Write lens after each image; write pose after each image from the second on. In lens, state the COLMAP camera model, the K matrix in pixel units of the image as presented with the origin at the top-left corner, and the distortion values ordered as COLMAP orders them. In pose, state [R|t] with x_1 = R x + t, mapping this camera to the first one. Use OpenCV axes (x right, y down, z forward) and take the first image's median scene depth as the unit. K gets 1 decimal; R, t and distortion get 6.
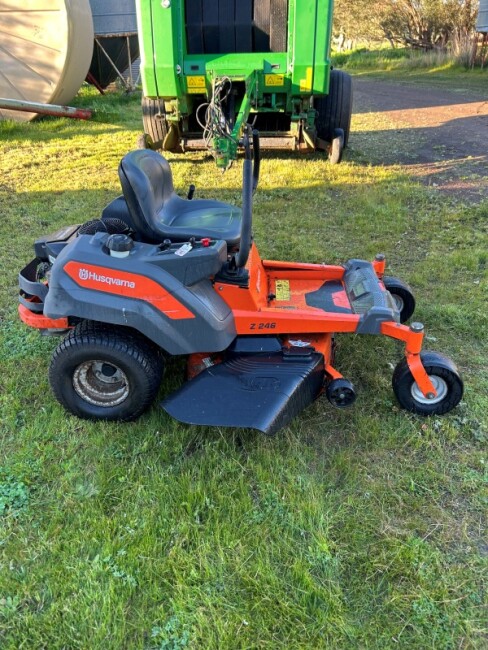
lens RADIAL K [[488.0, 0, 247.2], [0, 488.0, 325.0], [0, 0, 1]] dist [0.058666, -0.065017]
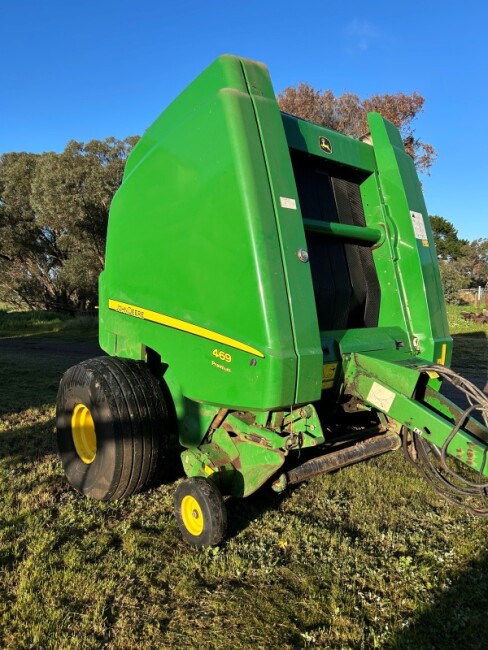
lens RADIAL K [[488.0, 0, 247.2], [0, 488.0, 325.0], [0, 0, 1]] dist [0.058666, -0.065017]
pose [[0.684090, -0.016810, 0.729204, -0.549678], [0.350747, 0.884139, -0.308665, -0.371991], [-0.639530, 0.466921, 0.610727, 0.640449]]
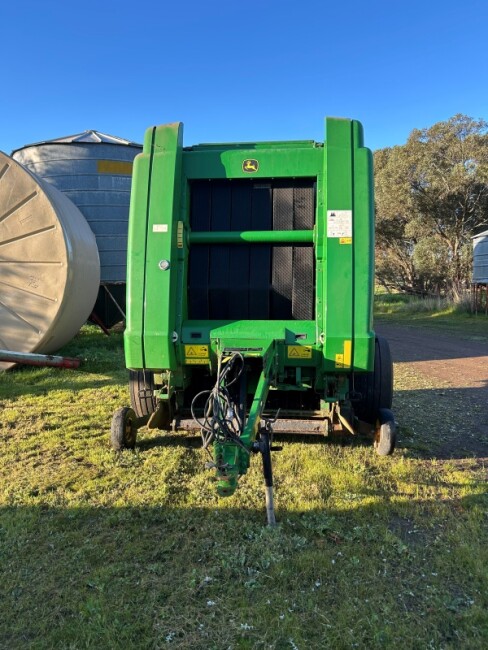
lens RADIAL K [[488.0, 0, 247.2], [0, 488.0, 325.0], [0, 0, 1]] dist [0.058666, -0.065017]
pose [[0.999831, 0.017192, -0.006570, -0.019798], [-0.018363, 0.907754, -0.419101, -0.202702], [-0.001242, 0.419150, 0.907916, 0.279322]]
